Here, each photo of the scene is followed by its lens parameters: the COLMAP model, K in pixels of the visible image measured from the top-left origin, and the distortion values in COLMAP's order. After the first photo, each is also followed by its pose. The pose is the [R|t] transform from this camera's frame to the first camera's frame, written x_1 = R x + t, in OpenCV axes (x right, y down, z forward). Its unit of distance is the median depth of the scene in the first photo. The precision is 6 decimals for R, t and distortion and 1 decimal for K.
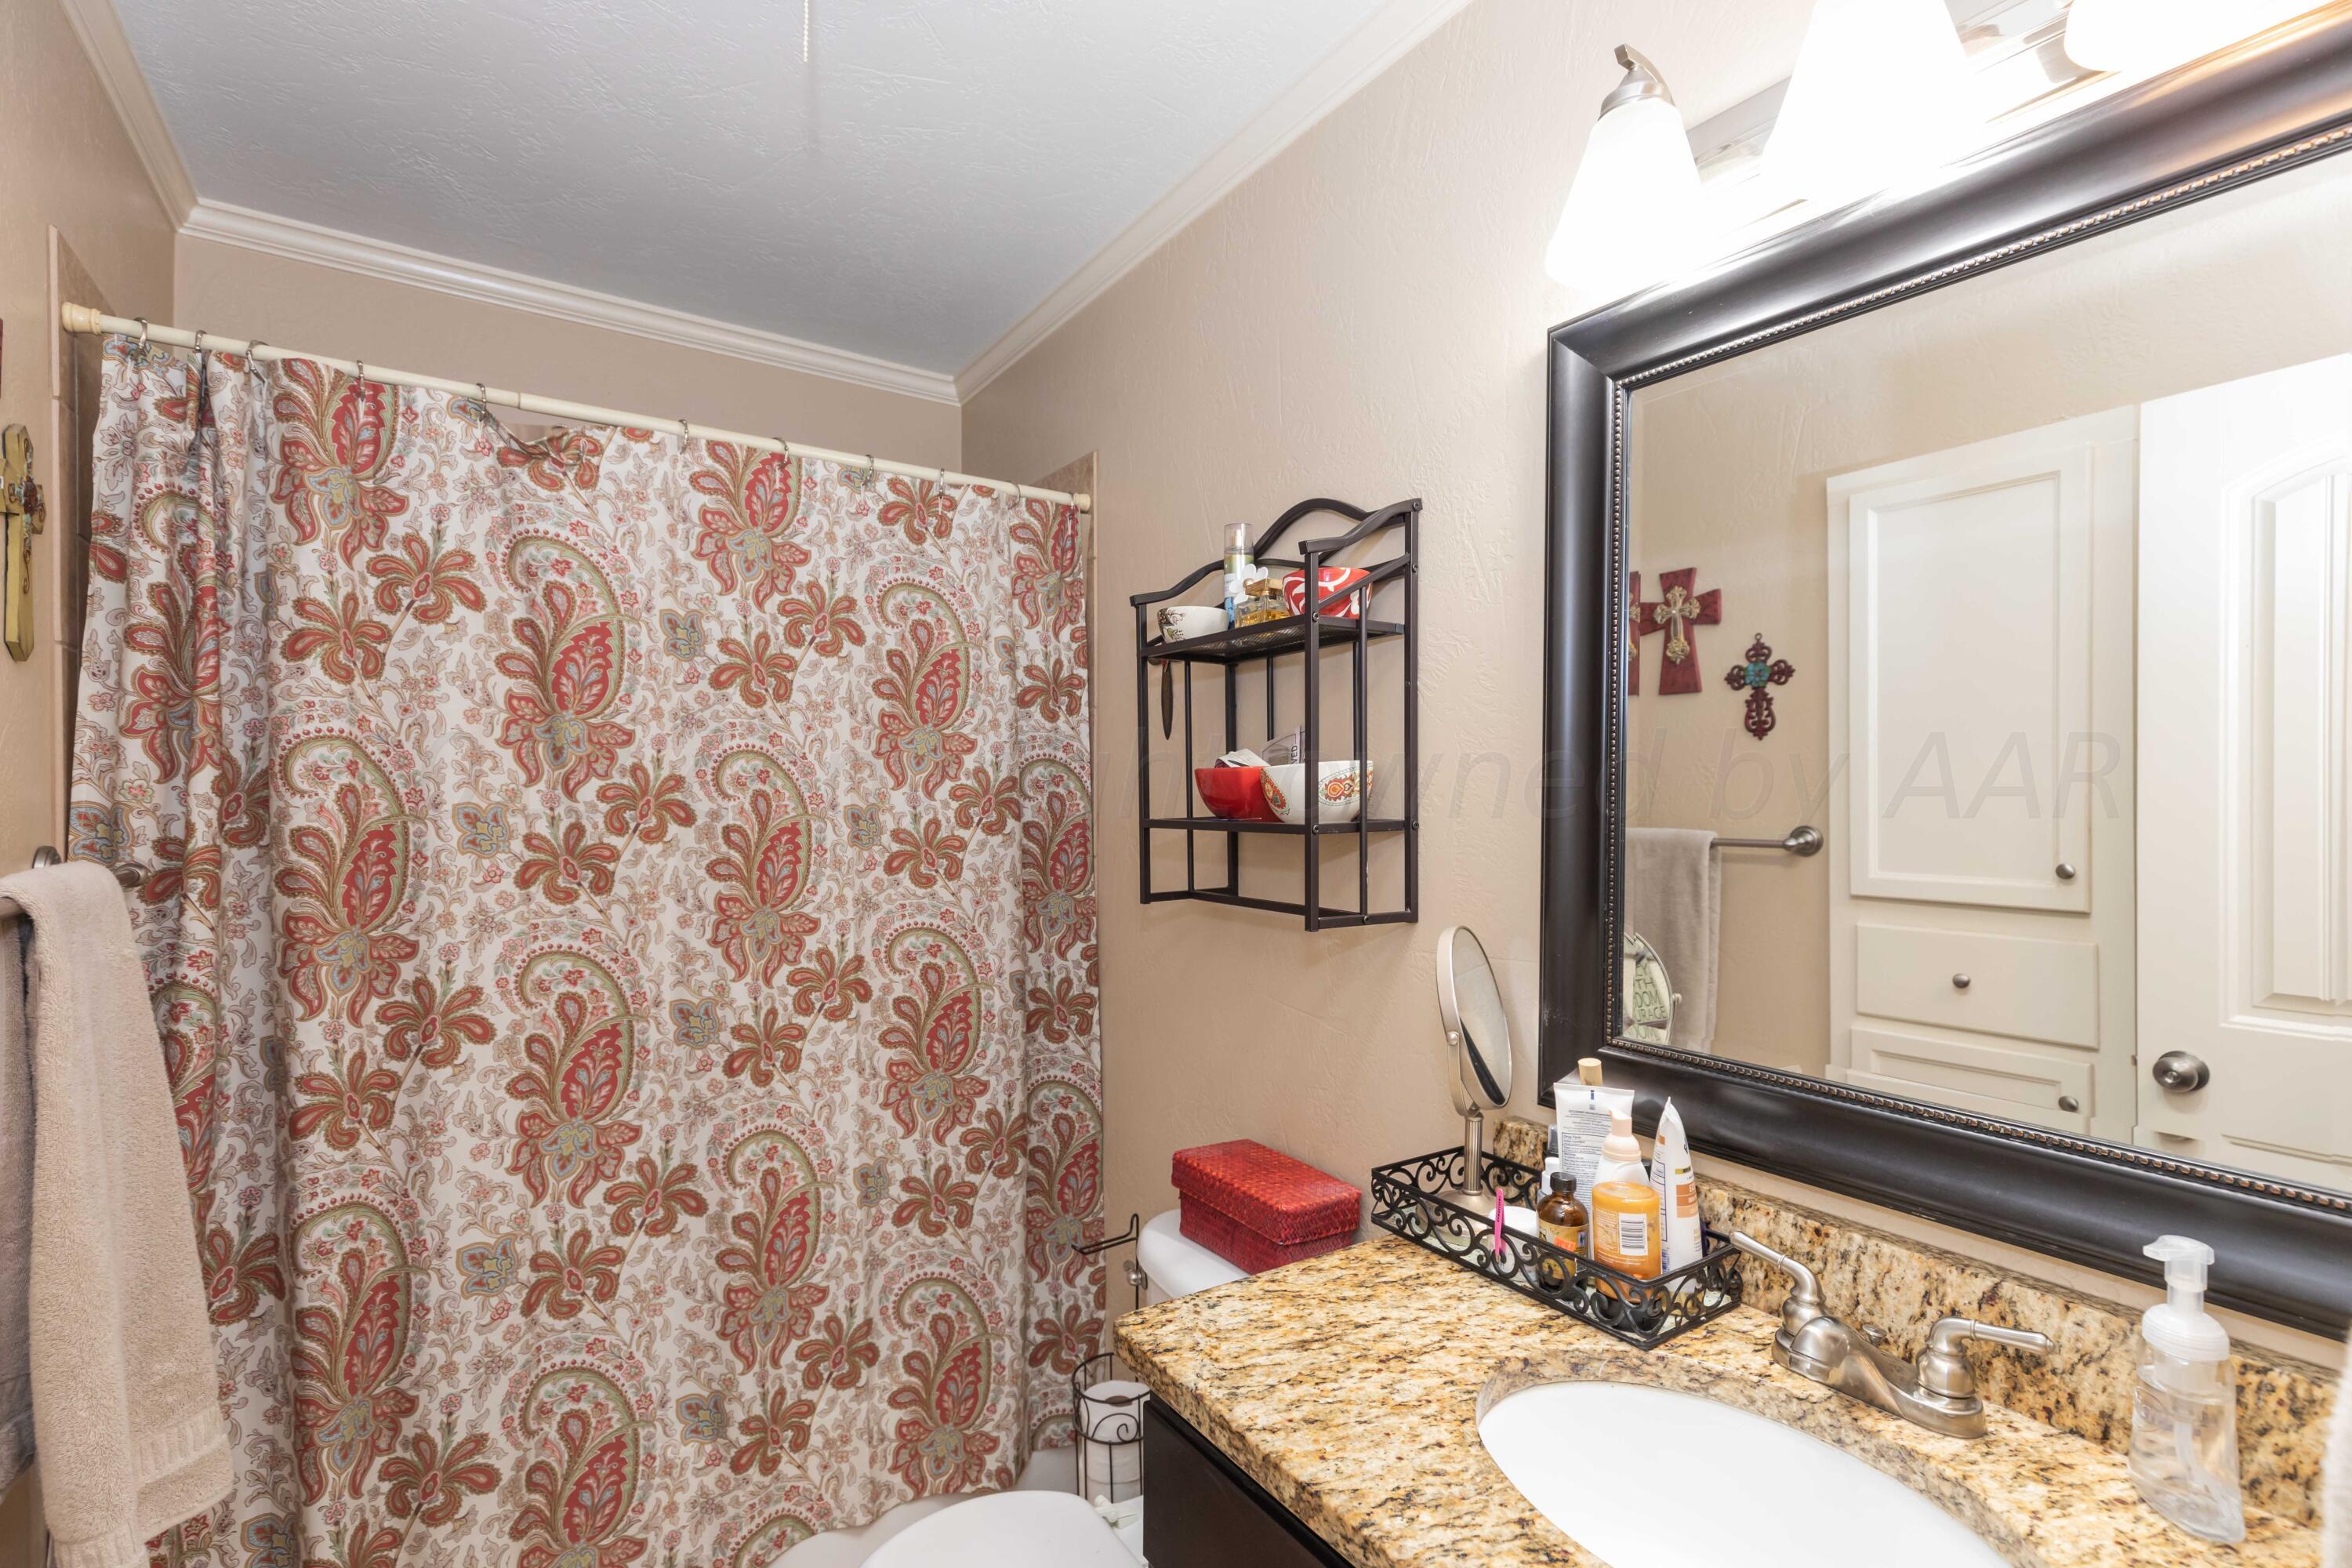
lens RADIAL K [[1081.9, 0, 1203.8], [0, 1081.9, 795.0], [0, 0, 1]] dist [0.008569, -0.000062]
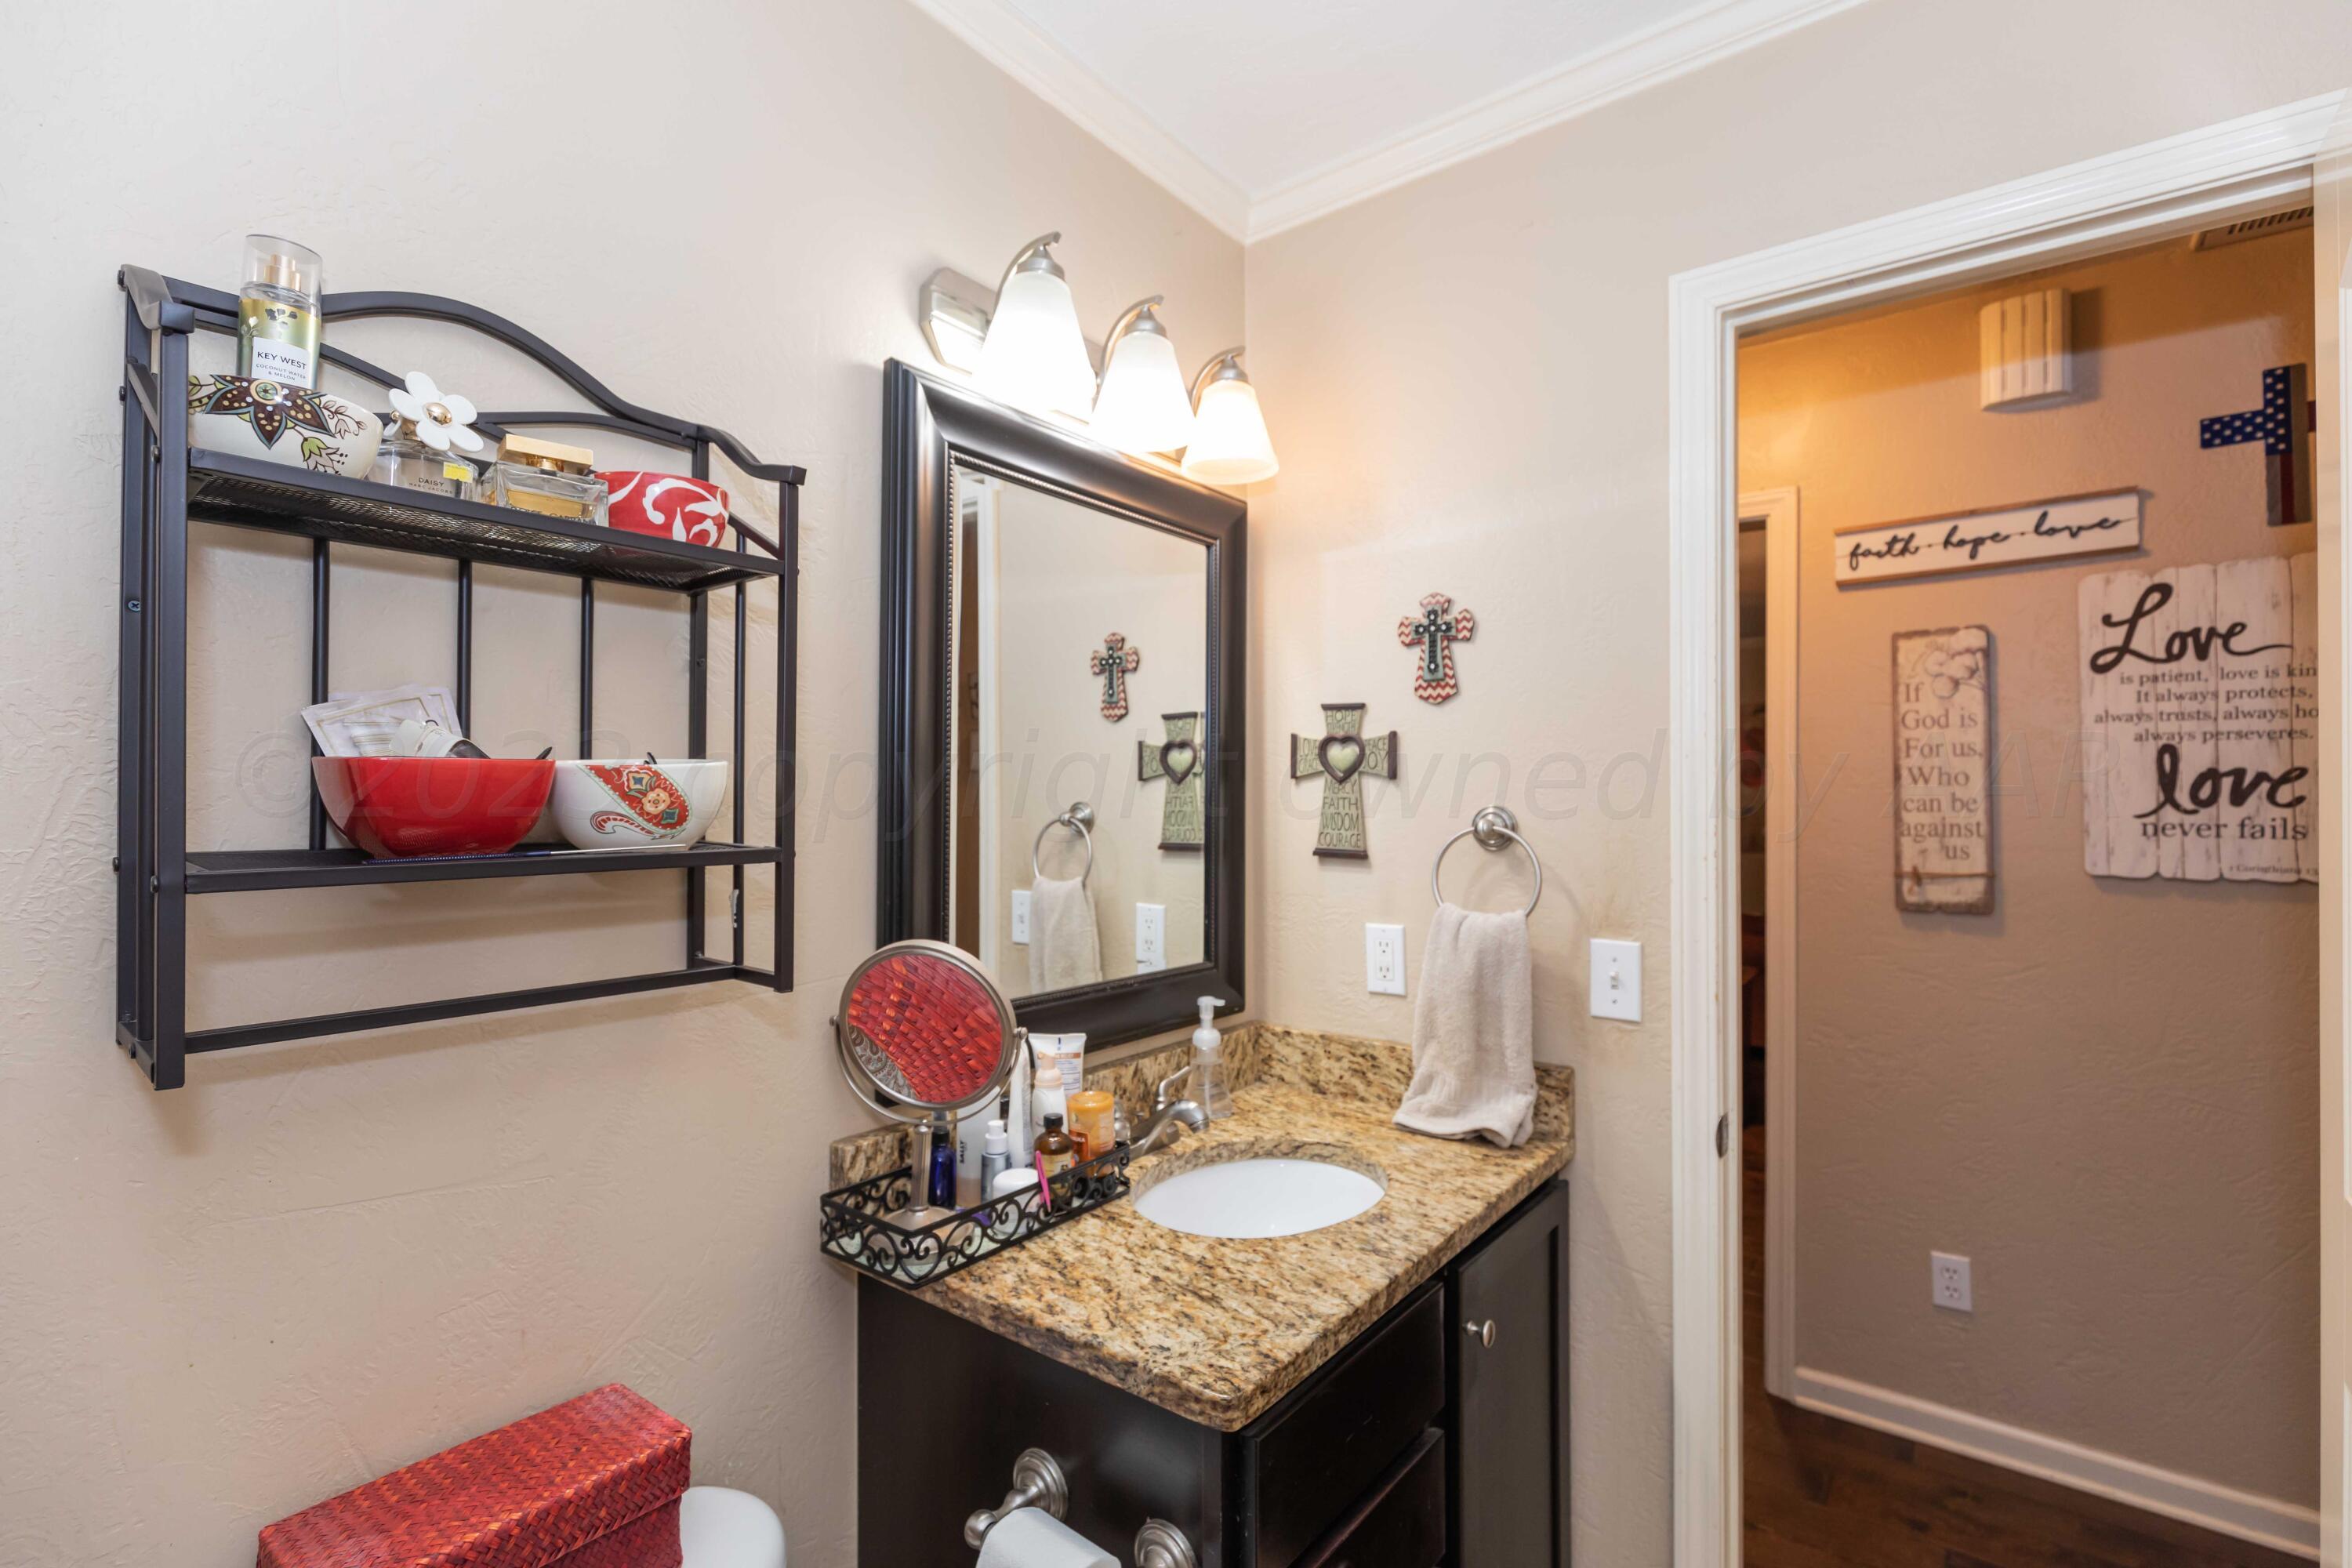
lens RADIAL K [[1045.9, 0, 1150.5], [0, 1045.9, 782.3], [0, 0, 1]] dist [0.010859, 0.000043]
pose [[-0.279938, 0.007107, 0.959992, -0.833111], [-0.006576, 0.999935, -0.009320, -0.020094], [-0.959996, -0.008922, -0.279873, 1.202894]]
